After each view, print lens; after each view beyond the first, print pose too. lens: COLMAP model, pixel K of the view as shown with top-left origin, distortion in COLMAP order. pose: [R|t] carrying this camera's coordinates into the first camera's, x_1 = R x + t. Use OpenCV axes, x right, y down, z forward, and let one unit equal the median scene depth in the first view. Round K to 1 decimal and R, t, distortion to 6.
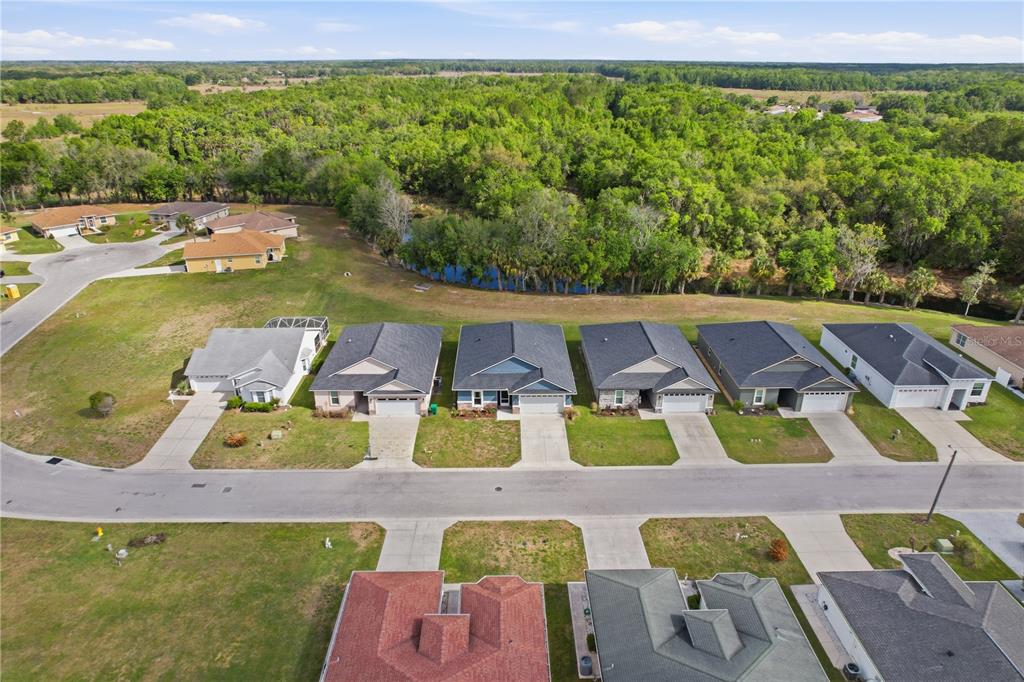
lens RADIAL K [[481.5, 0, 512.3], [0, 481.5, 326.2], [0, 0, 1]] dist [0.002893, -0.014047]
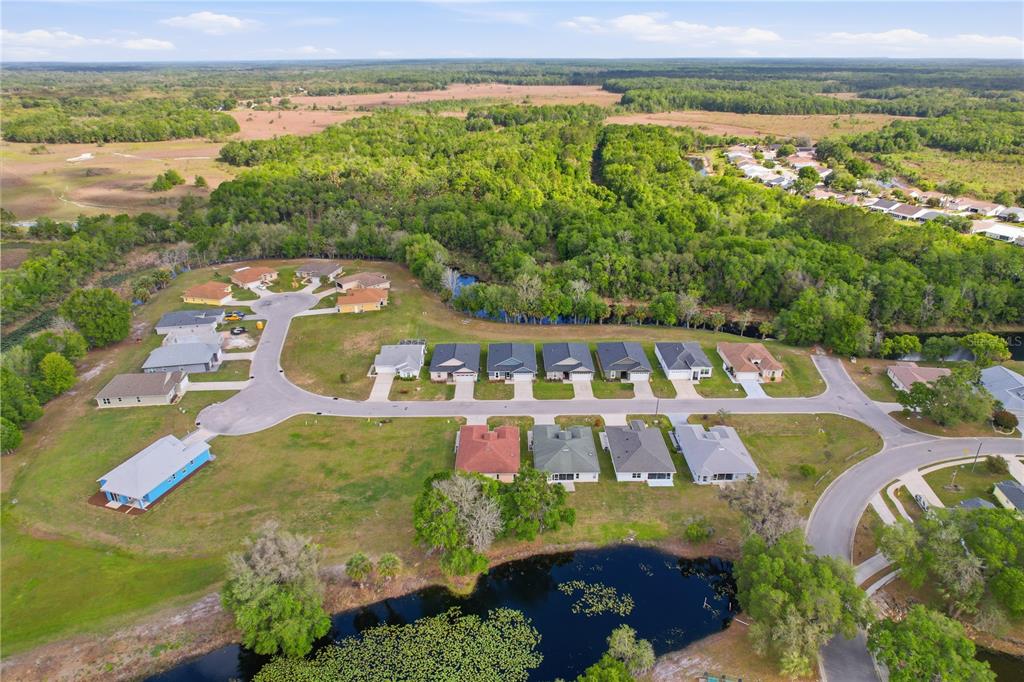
lens RADIAL K [[481.5, 0, 512.3], [0, 481.5, 326.2], [0, 0, 1]] dist [0.002893, -0.014047]
pose [[0.999844, -0.003200, -0.017361, 0.032269], [0.003325, 0.999969, 0.007171, -0.077229], [0.017338, -0.007227, 0.999824, -0.959939]]
